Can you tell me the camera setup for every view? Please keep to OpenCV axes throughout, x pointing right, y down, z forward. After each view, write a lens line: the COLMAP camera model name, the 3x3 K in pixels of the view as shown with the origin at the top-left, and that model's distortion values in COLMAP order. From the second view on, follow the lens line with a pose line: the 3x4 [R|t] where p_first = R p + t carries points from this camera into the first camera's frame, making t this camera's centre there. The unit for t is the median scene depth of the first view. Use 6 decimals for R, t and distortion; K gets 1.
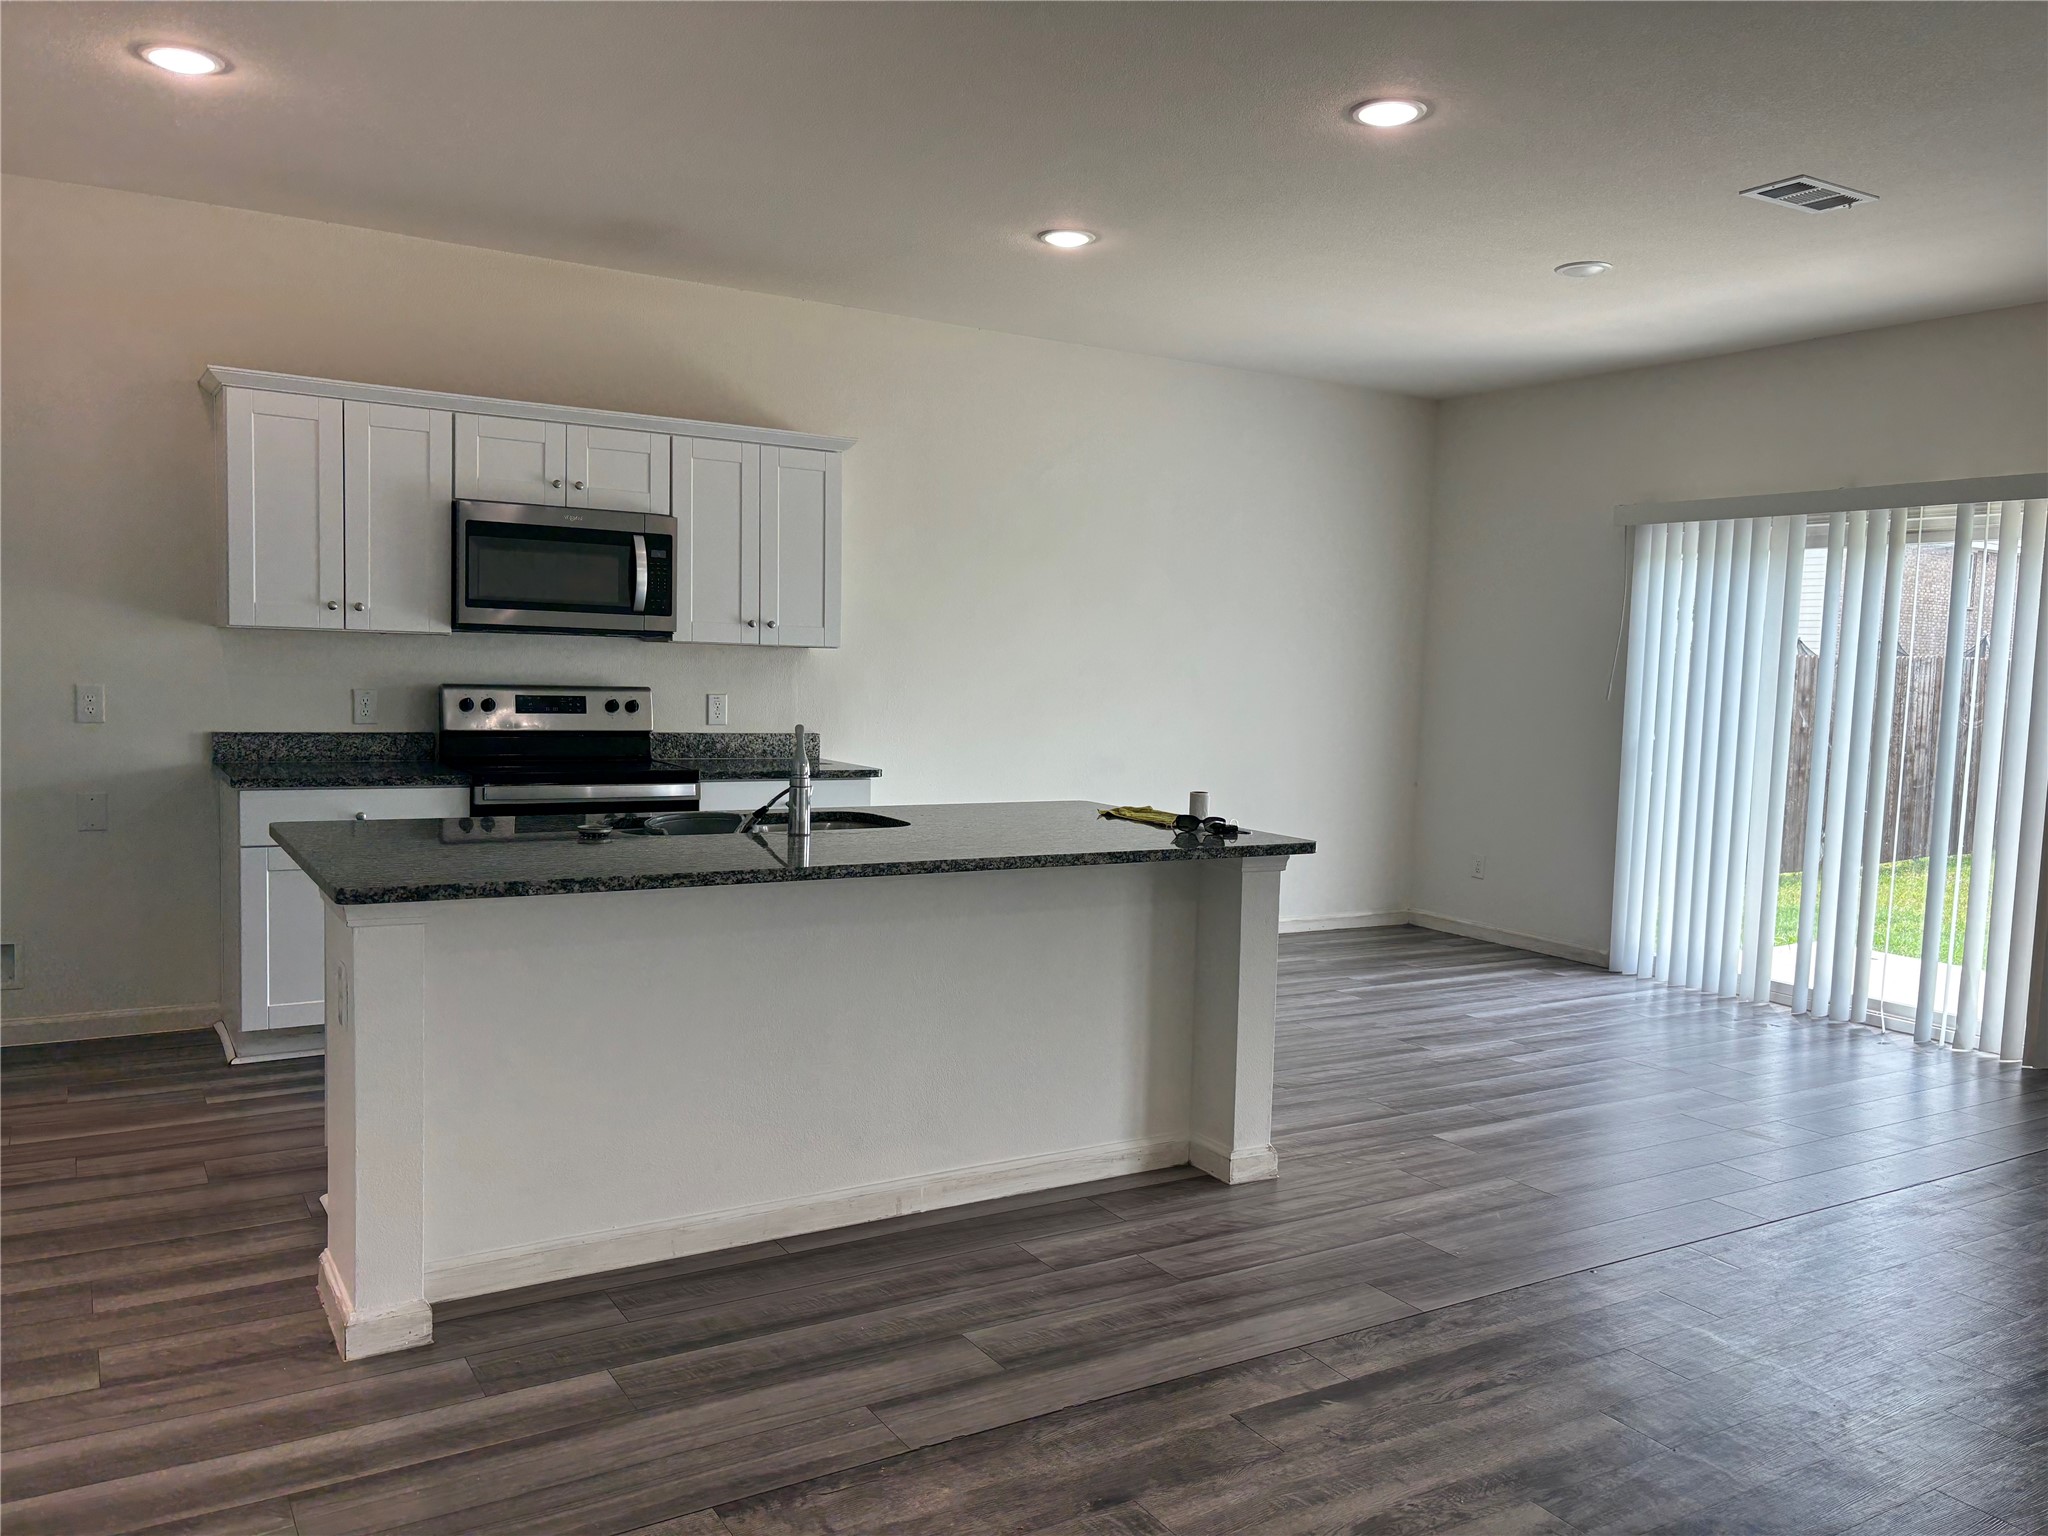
lens RADIAL K [[1548.3, 0, 1030.7], [0, 1548.3, 780.2], [0, 0, 1]] dist [0.052912, -0.059329]
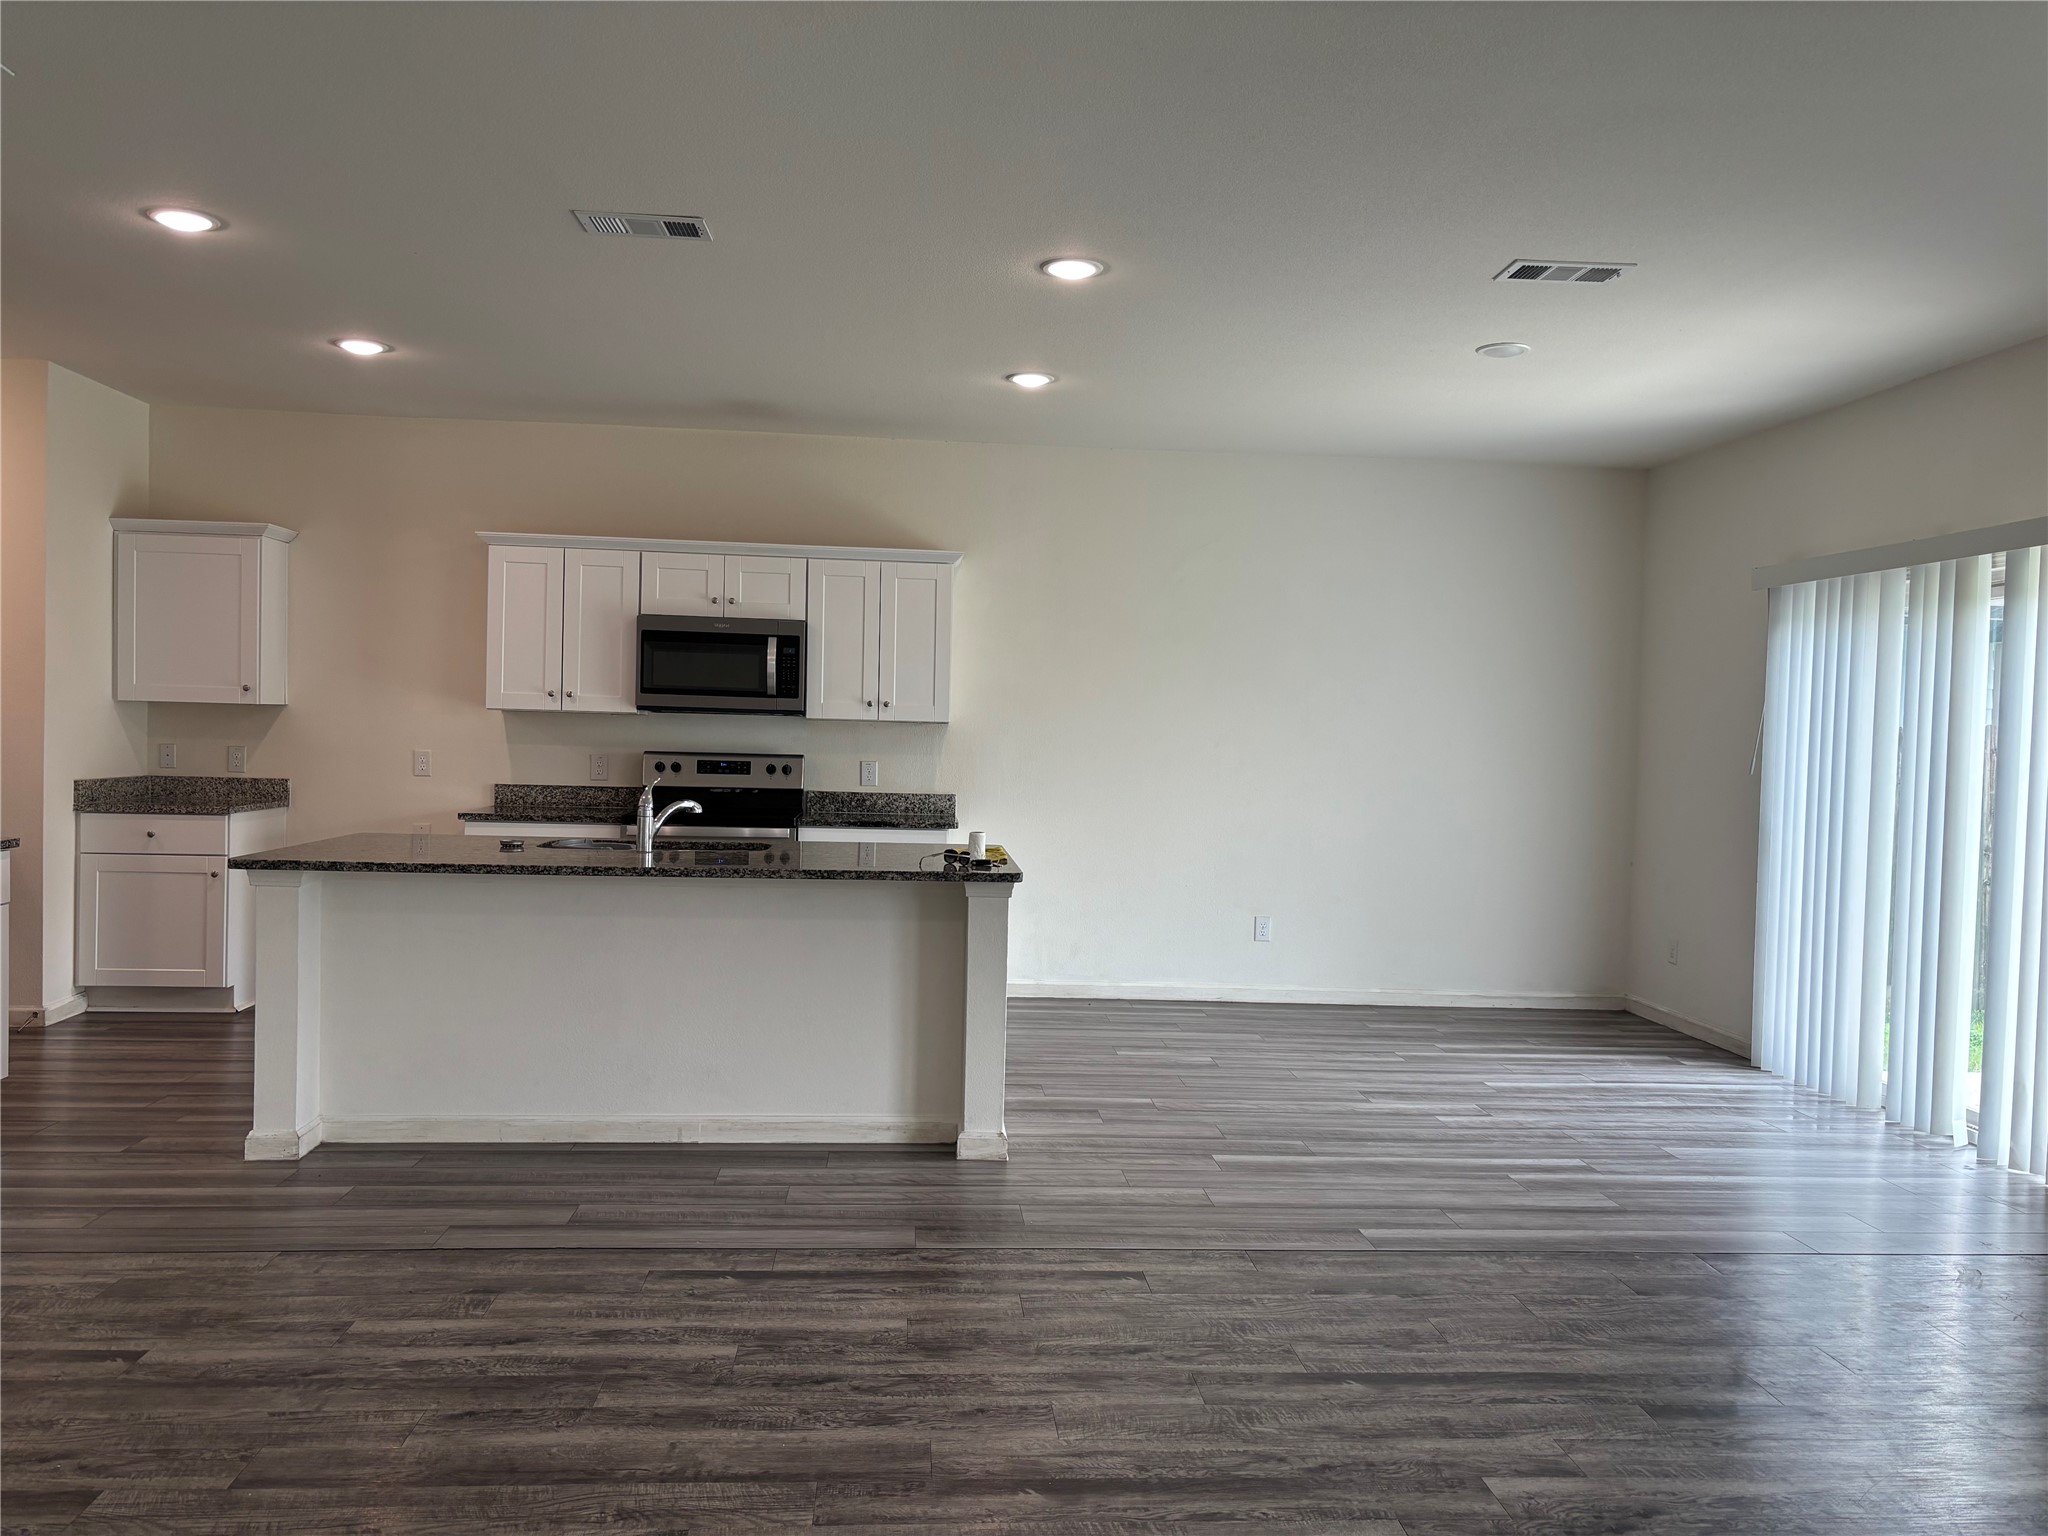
lens RADIAL K [[1548.3, 0, 1028.9], [0, 1548.3, 770.4], [0, 0, 1]] dist [0.052912, -0.059329]
pose [[0.890728, 0.004995, -0.454510, 0.546473], [-0.035695, 0.997620, -0.058990, 0.022961], [0.453134, 0.068768, 0.888786, -0.041930]]
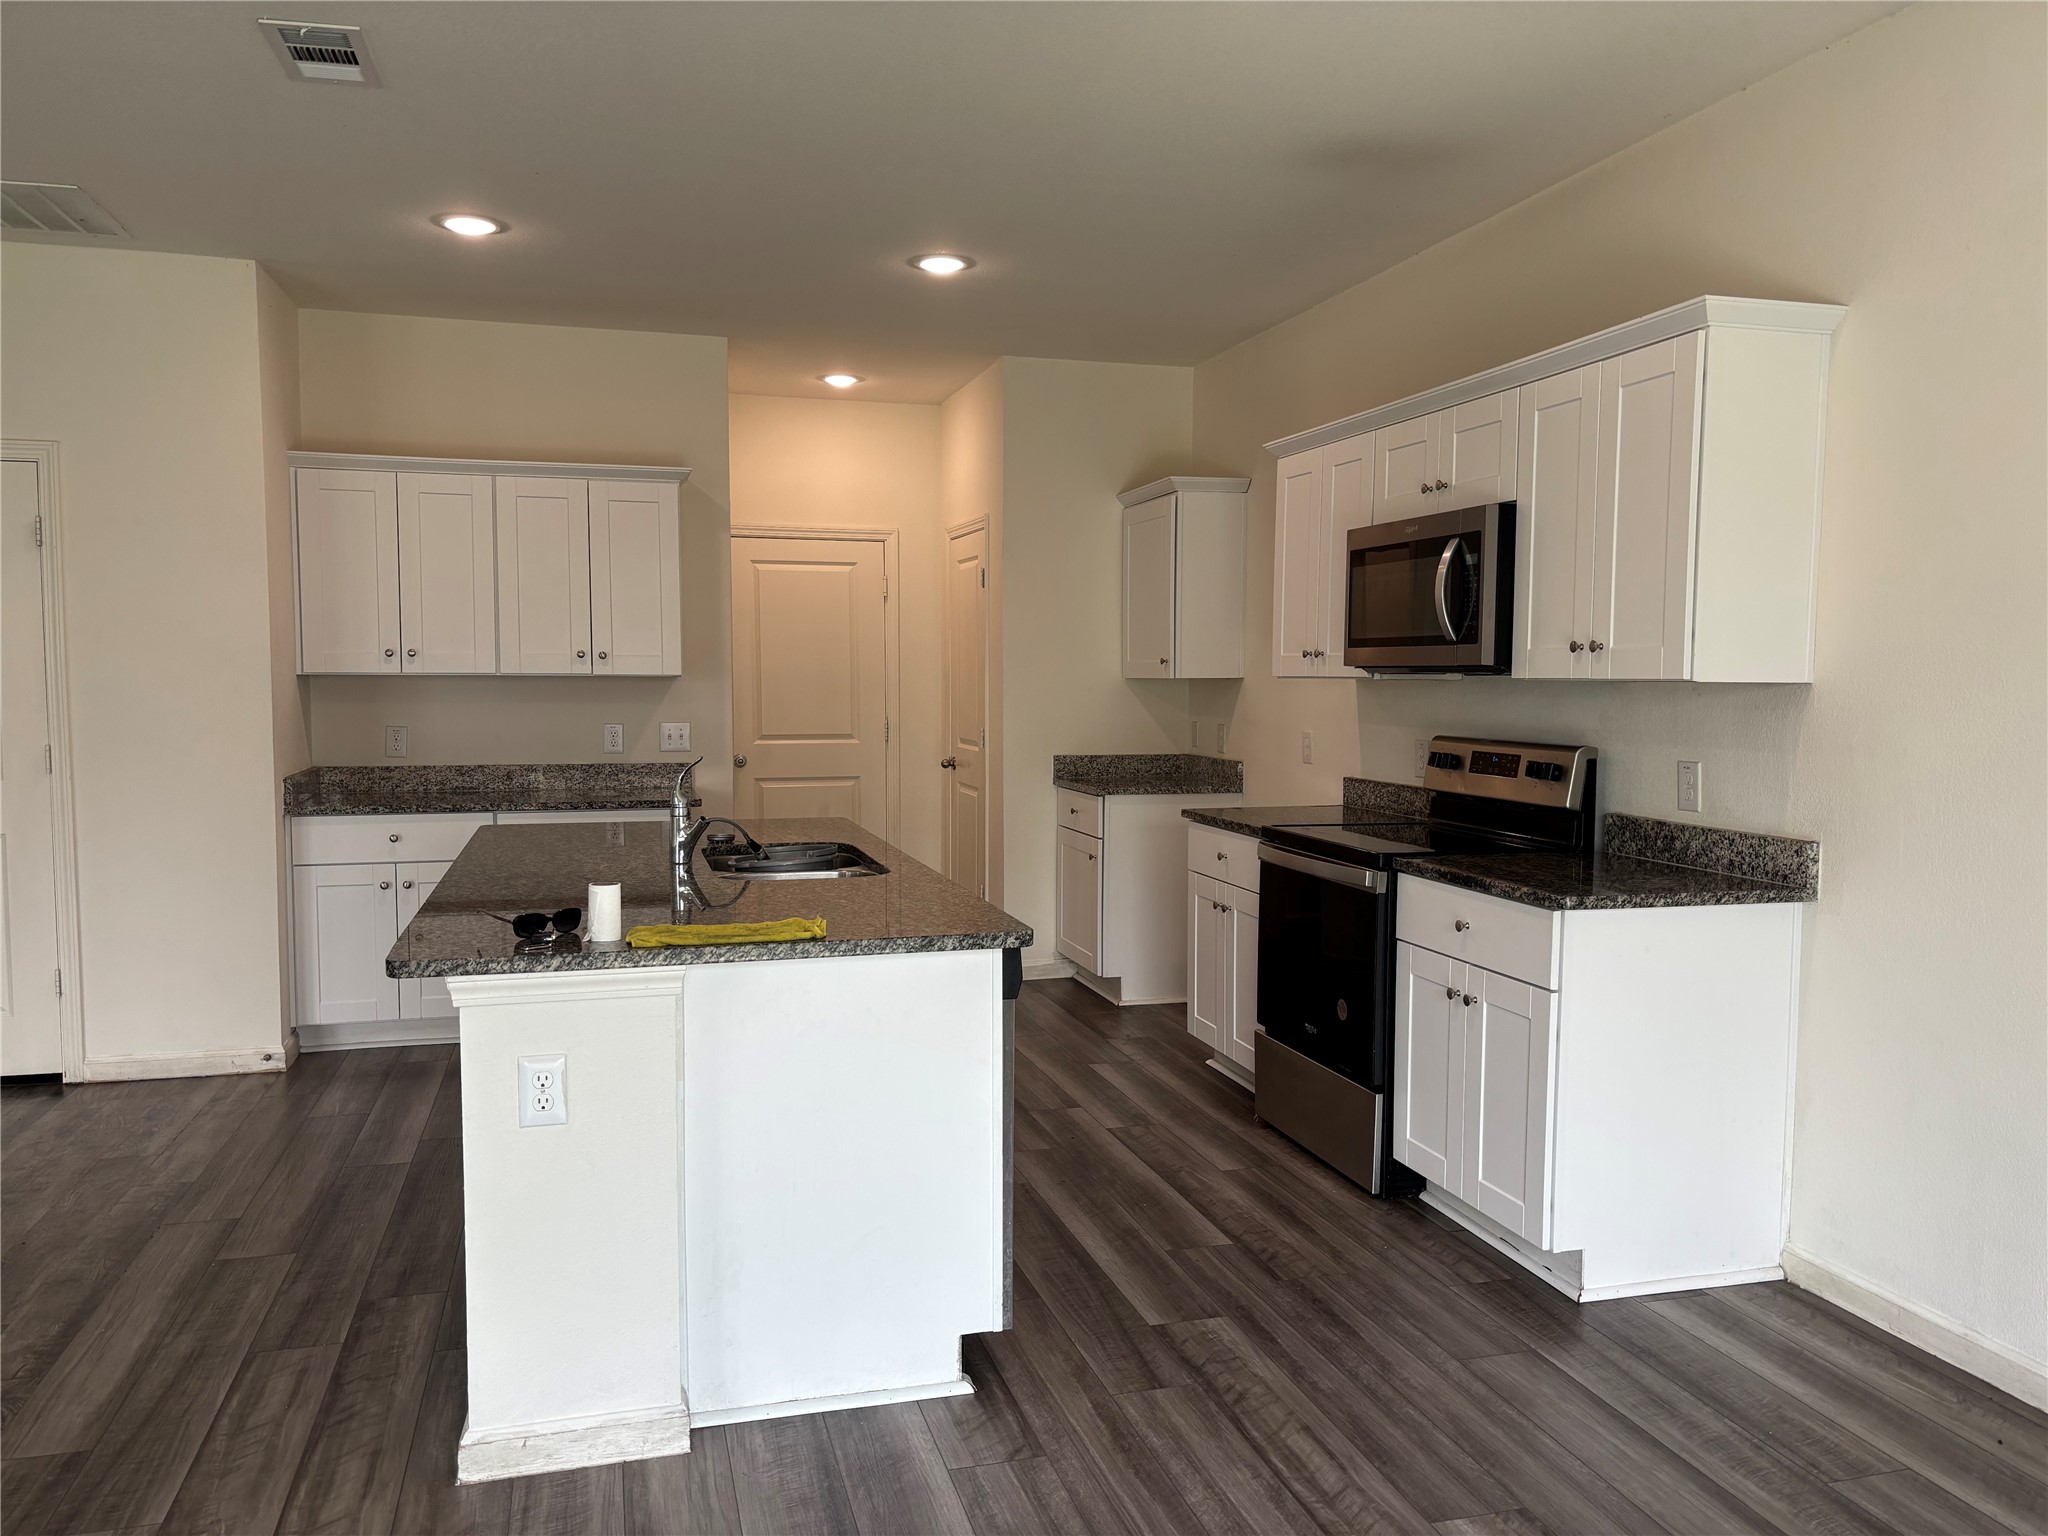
lens RADIAL K [[1548.3, 0, 1027.6], [0, 1548.3, 779.8], [0, 0, 1]] dist [0.052912, -0.059329]
pose [[-0.274827, 0.033412, -0.960913, 0.544631], [-0.090158, 0.994097, 0.060352, -0.071789], [0.957257, 0.103220, -0.270192, 1.061203]]
